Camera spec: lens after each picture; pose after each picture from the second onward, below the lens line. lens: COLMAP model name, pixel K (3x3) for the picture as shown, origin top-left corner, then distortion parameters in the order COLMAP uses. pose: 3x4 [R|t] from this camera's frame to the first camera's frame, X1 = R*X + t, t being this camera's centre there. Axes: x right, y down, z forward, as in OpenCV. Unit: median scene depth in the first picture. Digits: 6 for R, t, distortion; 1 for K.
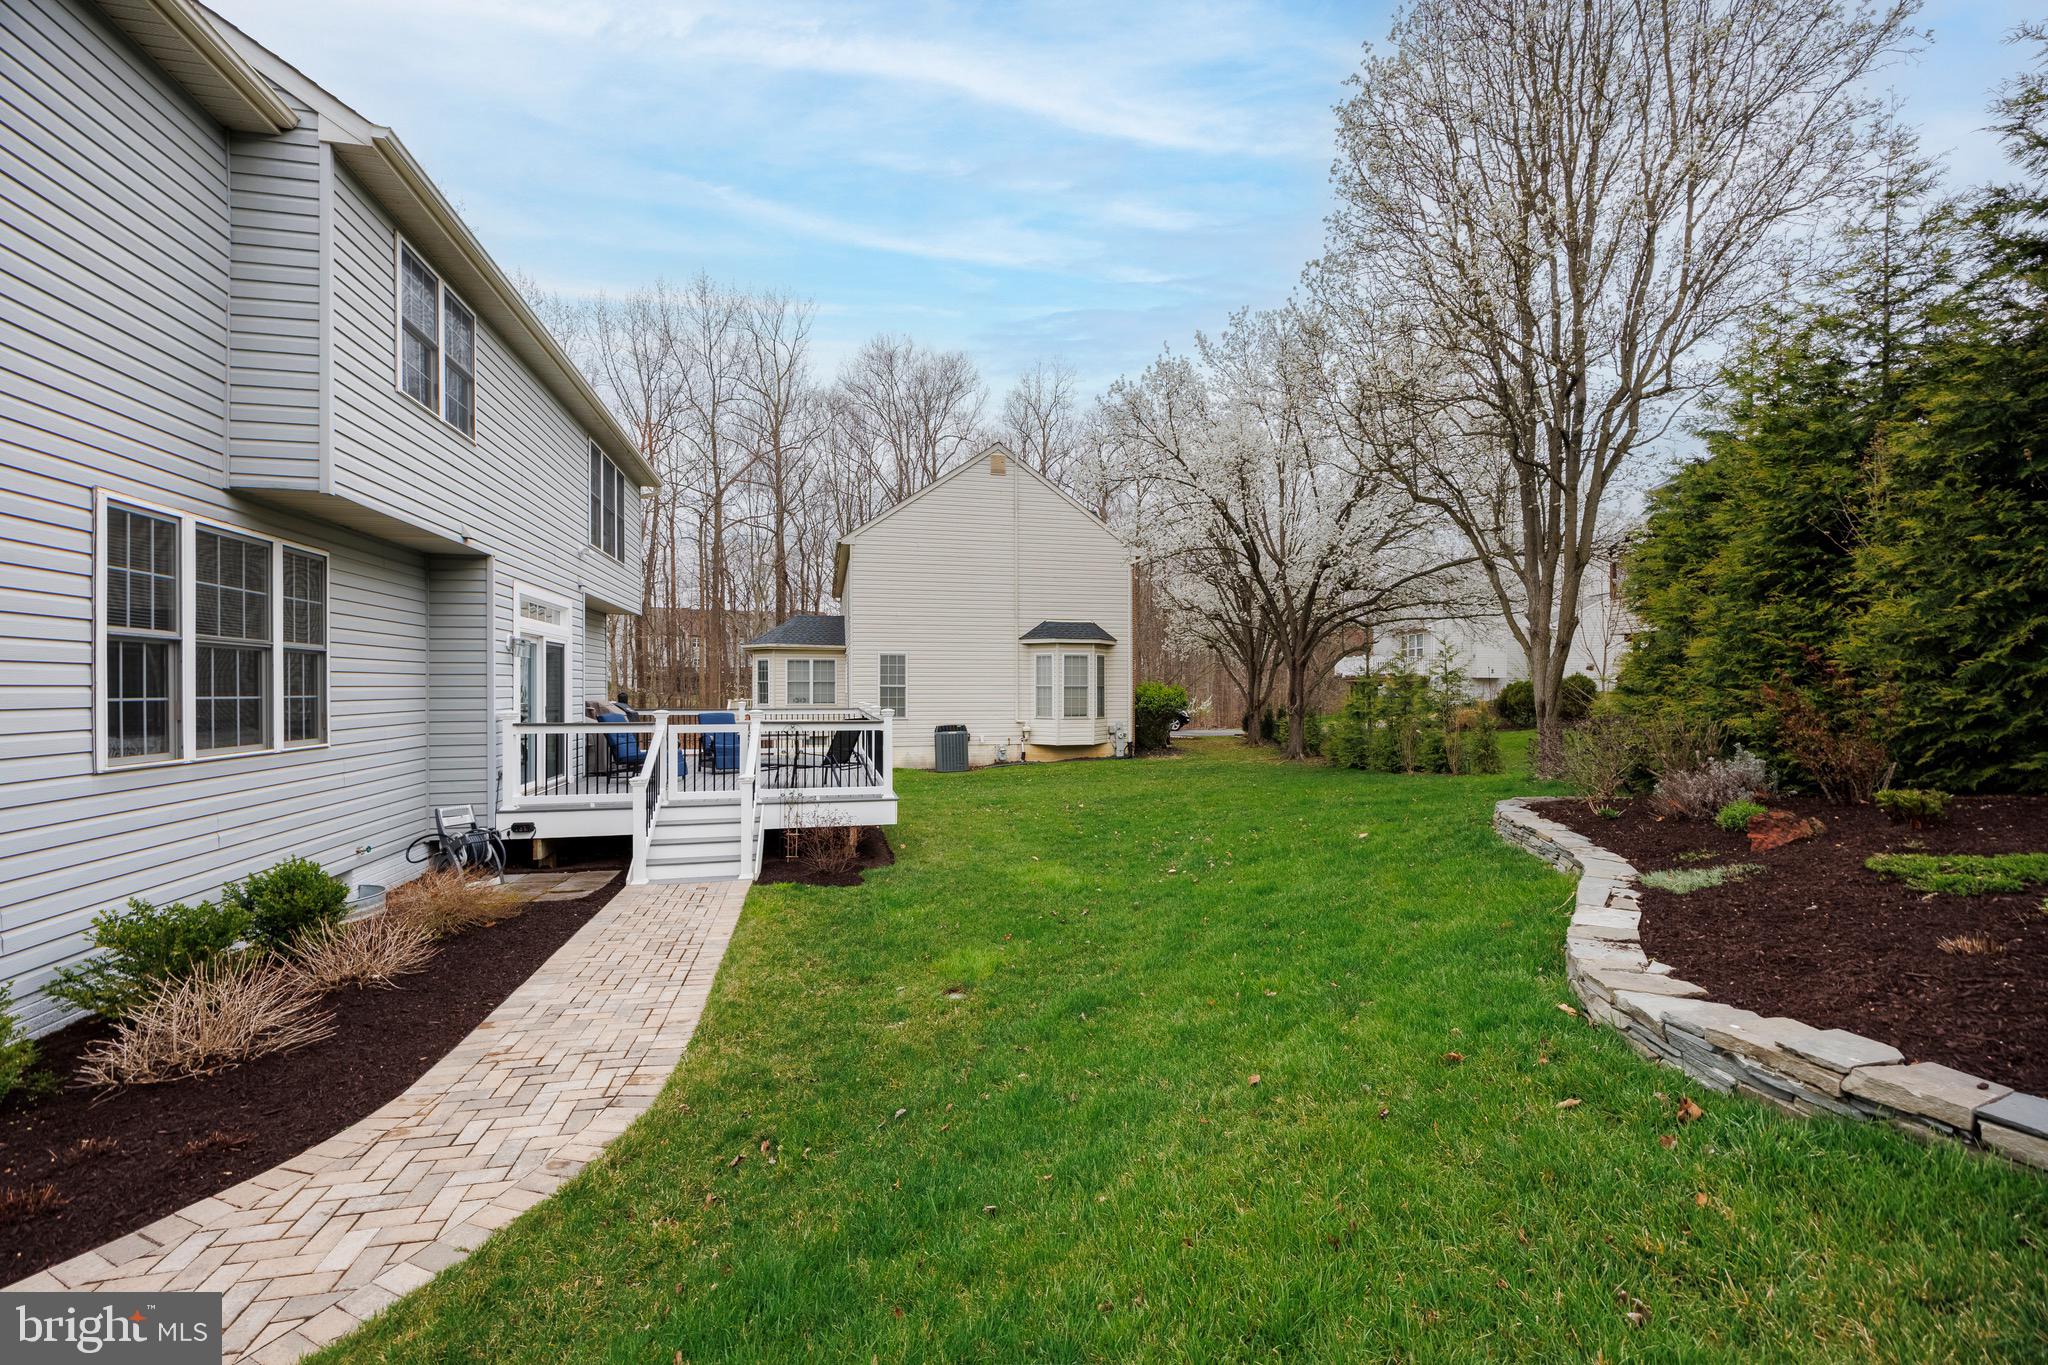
lens RADIAL K [[773.8, 0, 1016.6], [0, 773.8, 688.1], [0, 0, 1]] dist [0.002598, -0.000685]
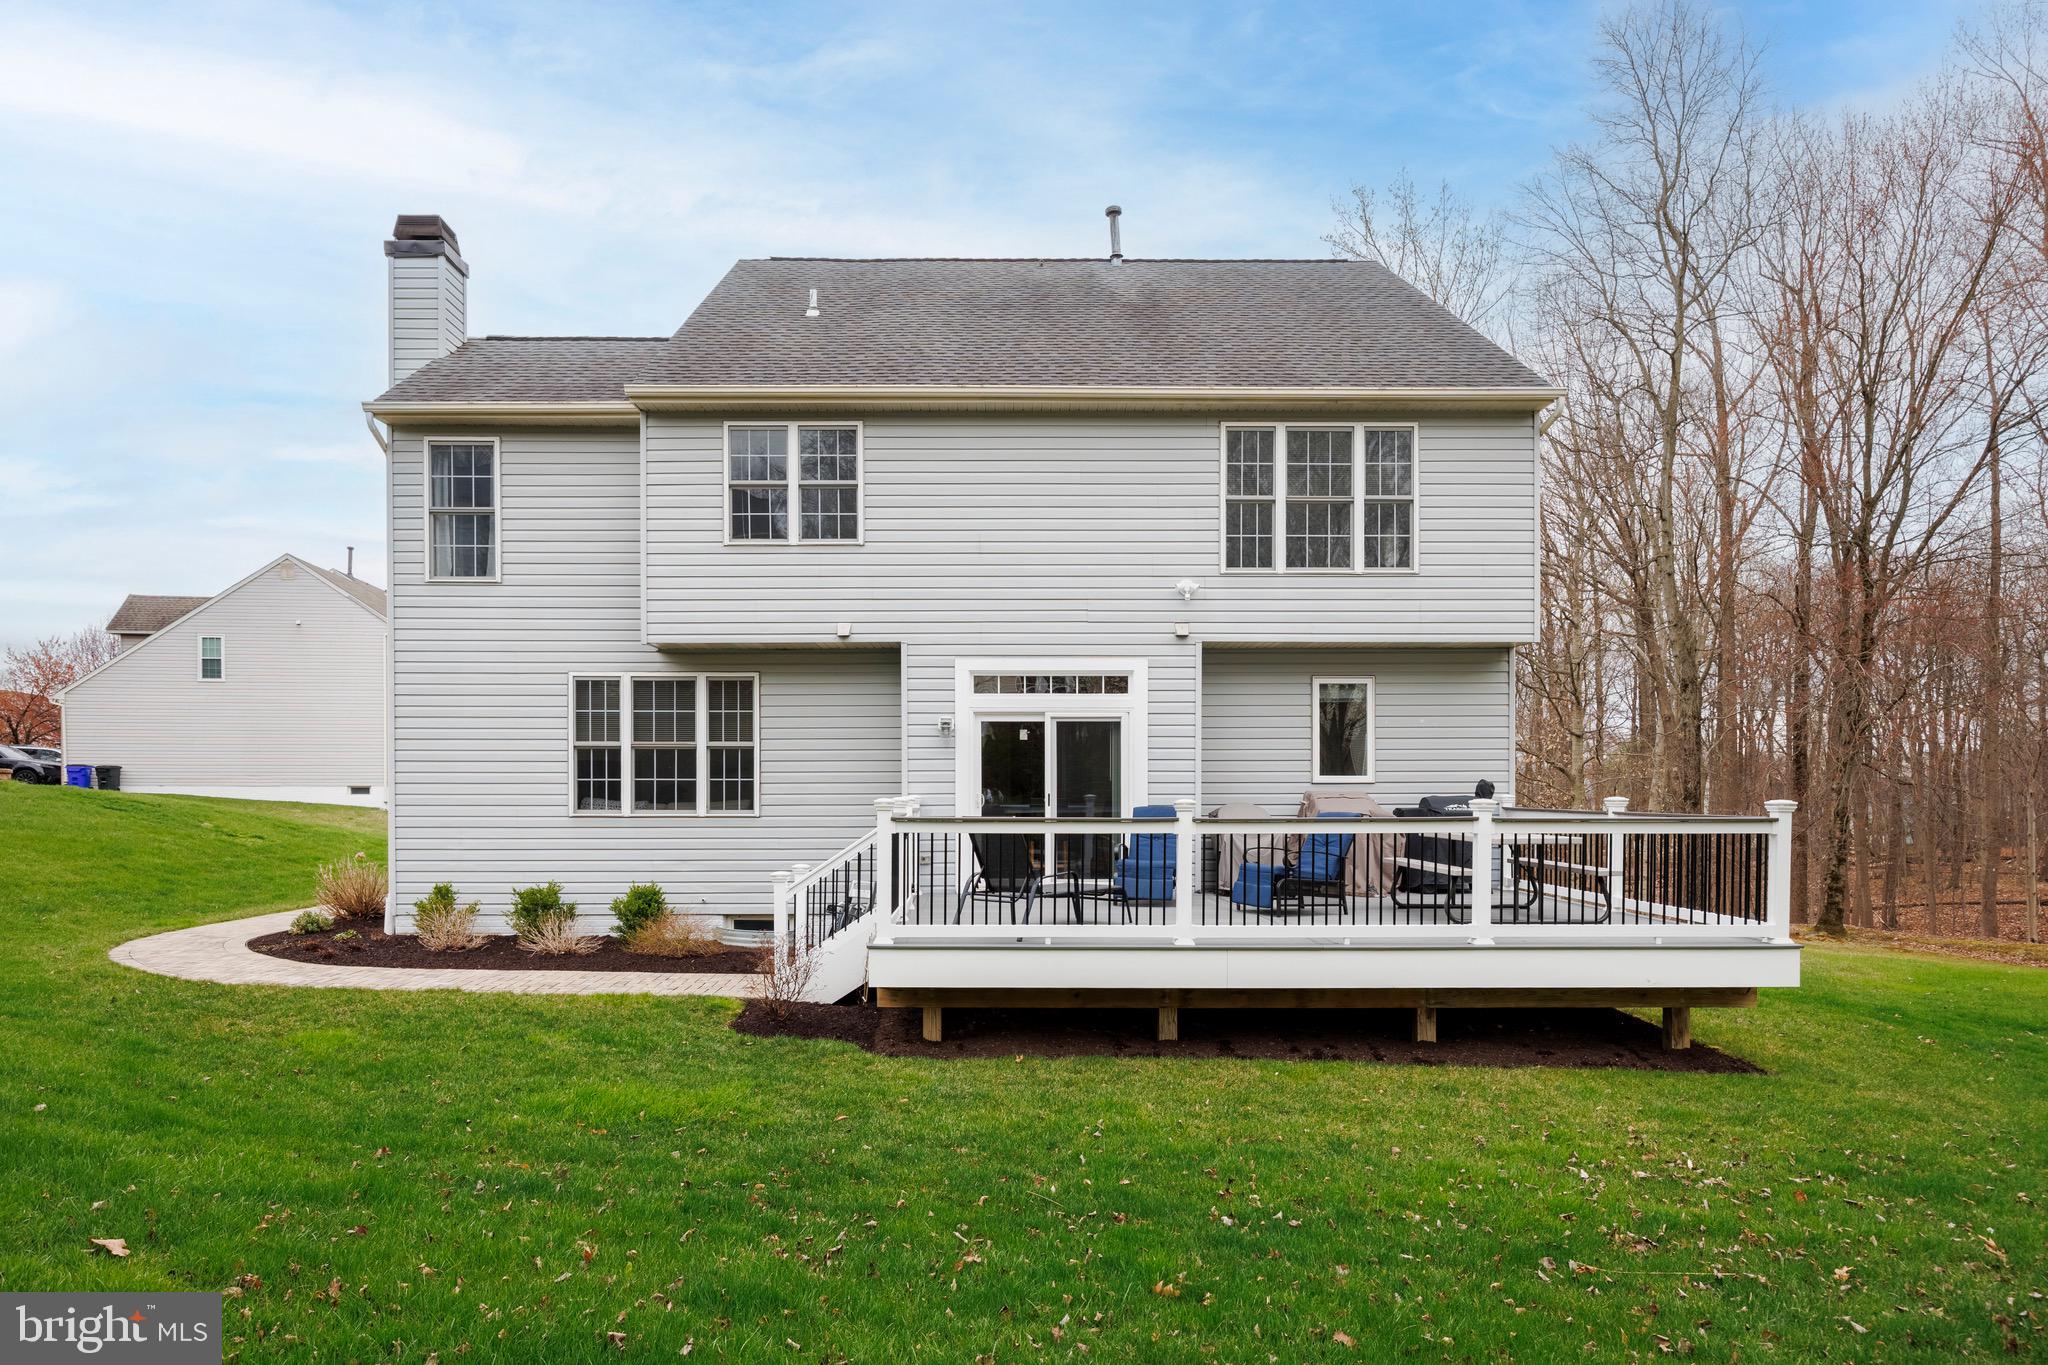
lens RADIAL K [[1192.7, 0, 985.2], [0, 1192.7, 813.4], [0, 0, 1]] dist [-0.003603, 0.000450]
pose [[-0.229362, 0.019581, -0.973144, 1.089188], [-0.000085, 0.999797, 0.020137, 0.028389], [0.973341, 0.004701, -0.229314, 1.945370]]
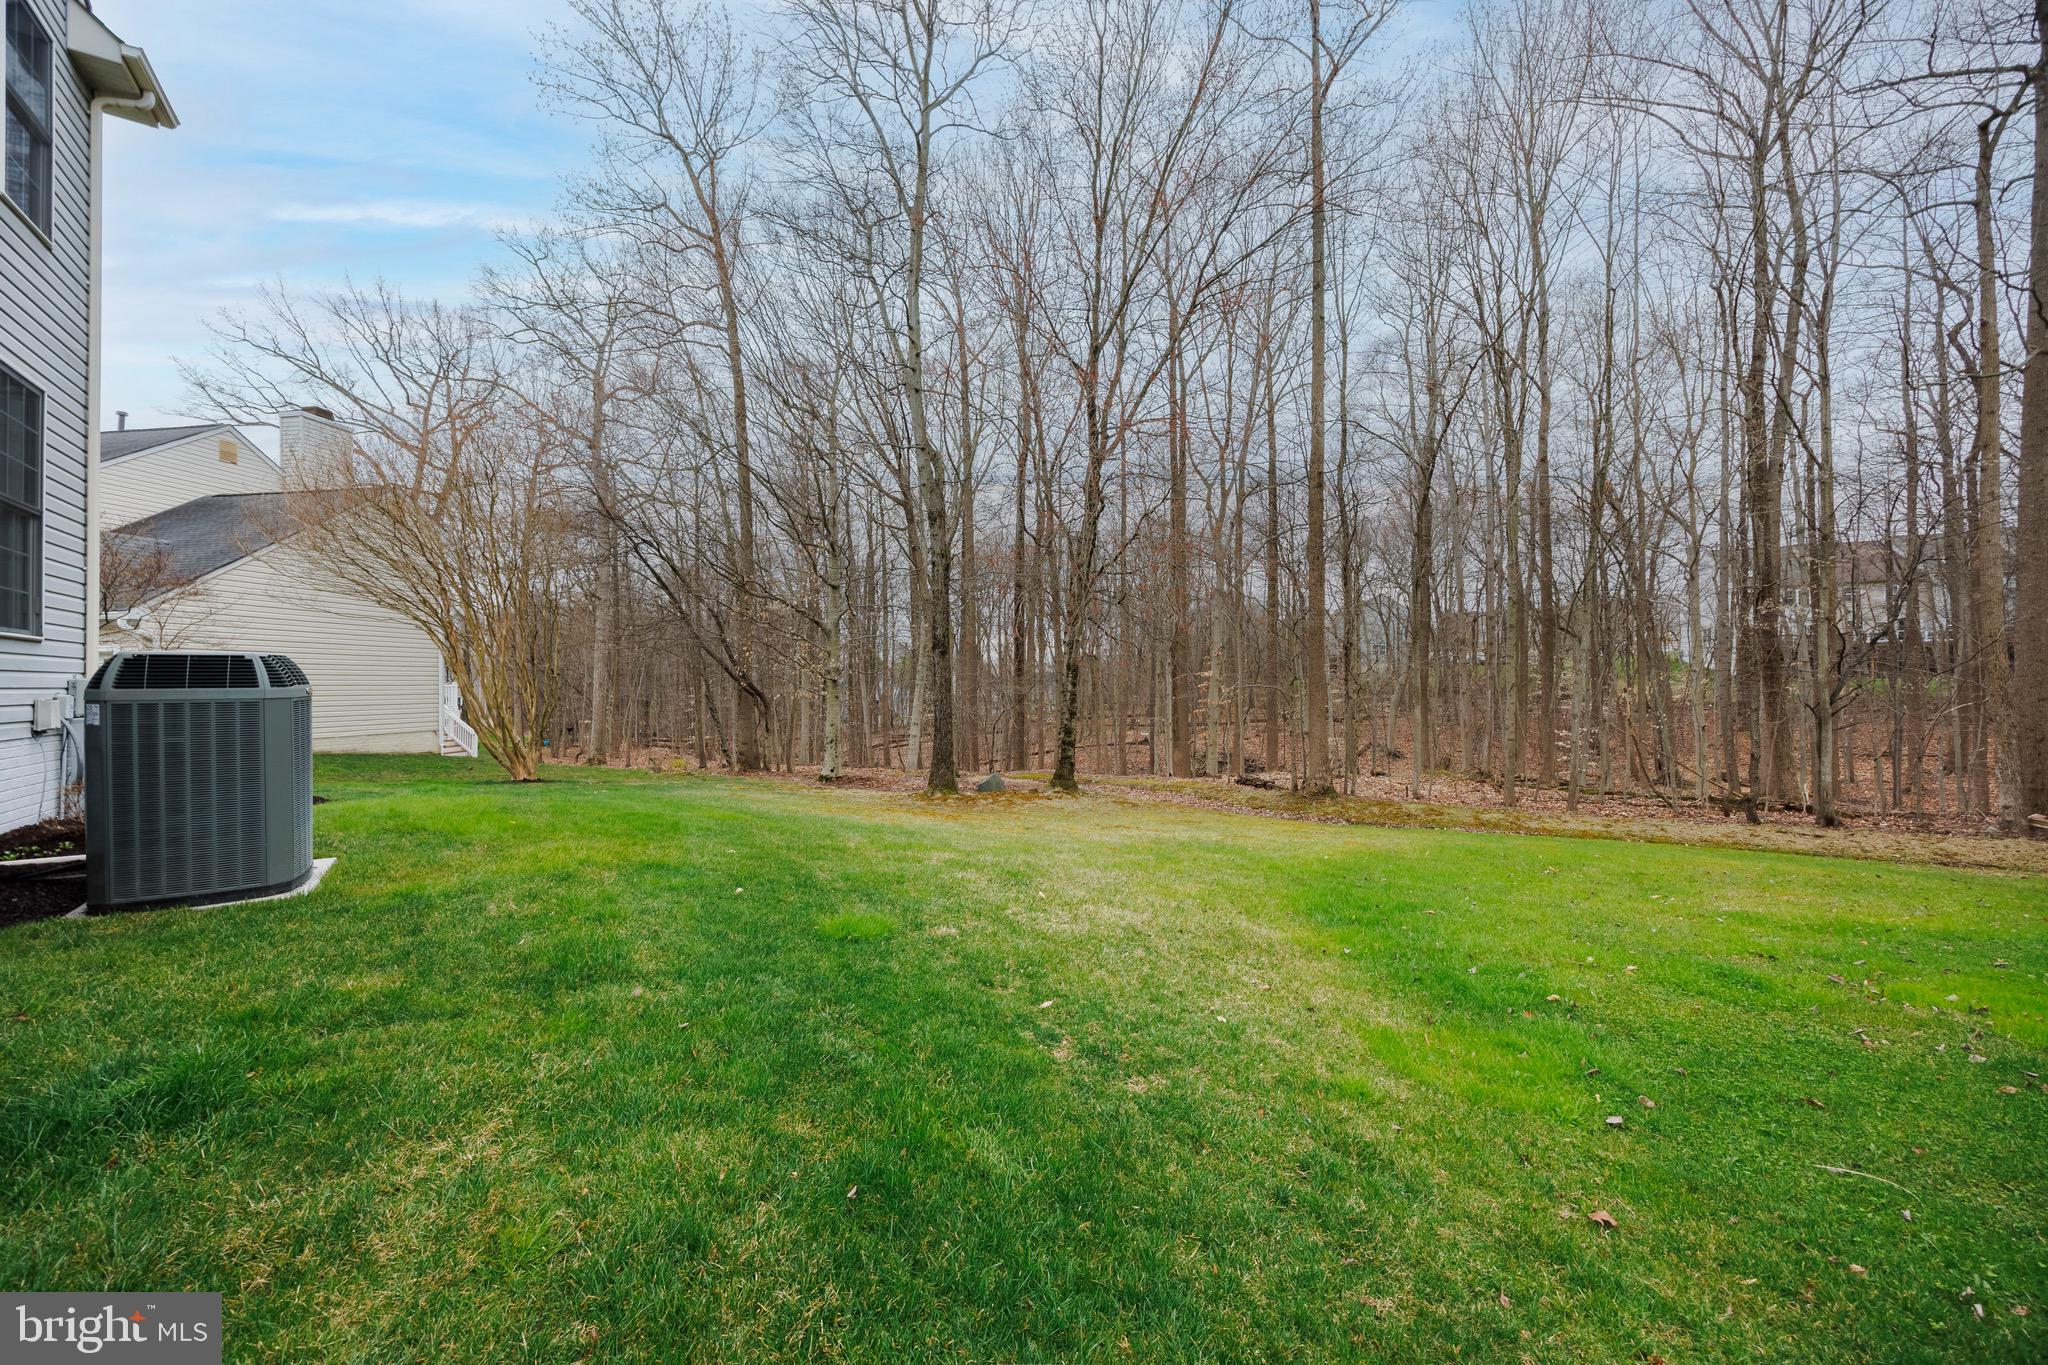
lens RADIAL K [[773.8, 0, 1026.1], [0, 773.8, 686.8], [0, 0, 1]] dist [0.002598, -0.000685]
pose [[0.374943, 0.002233, -0.927045, -1.358367], [-0.001686, 0.999997, 0.001726, 0.186450], [0.927047, 0.000916, 0.374945, 2.792869]]
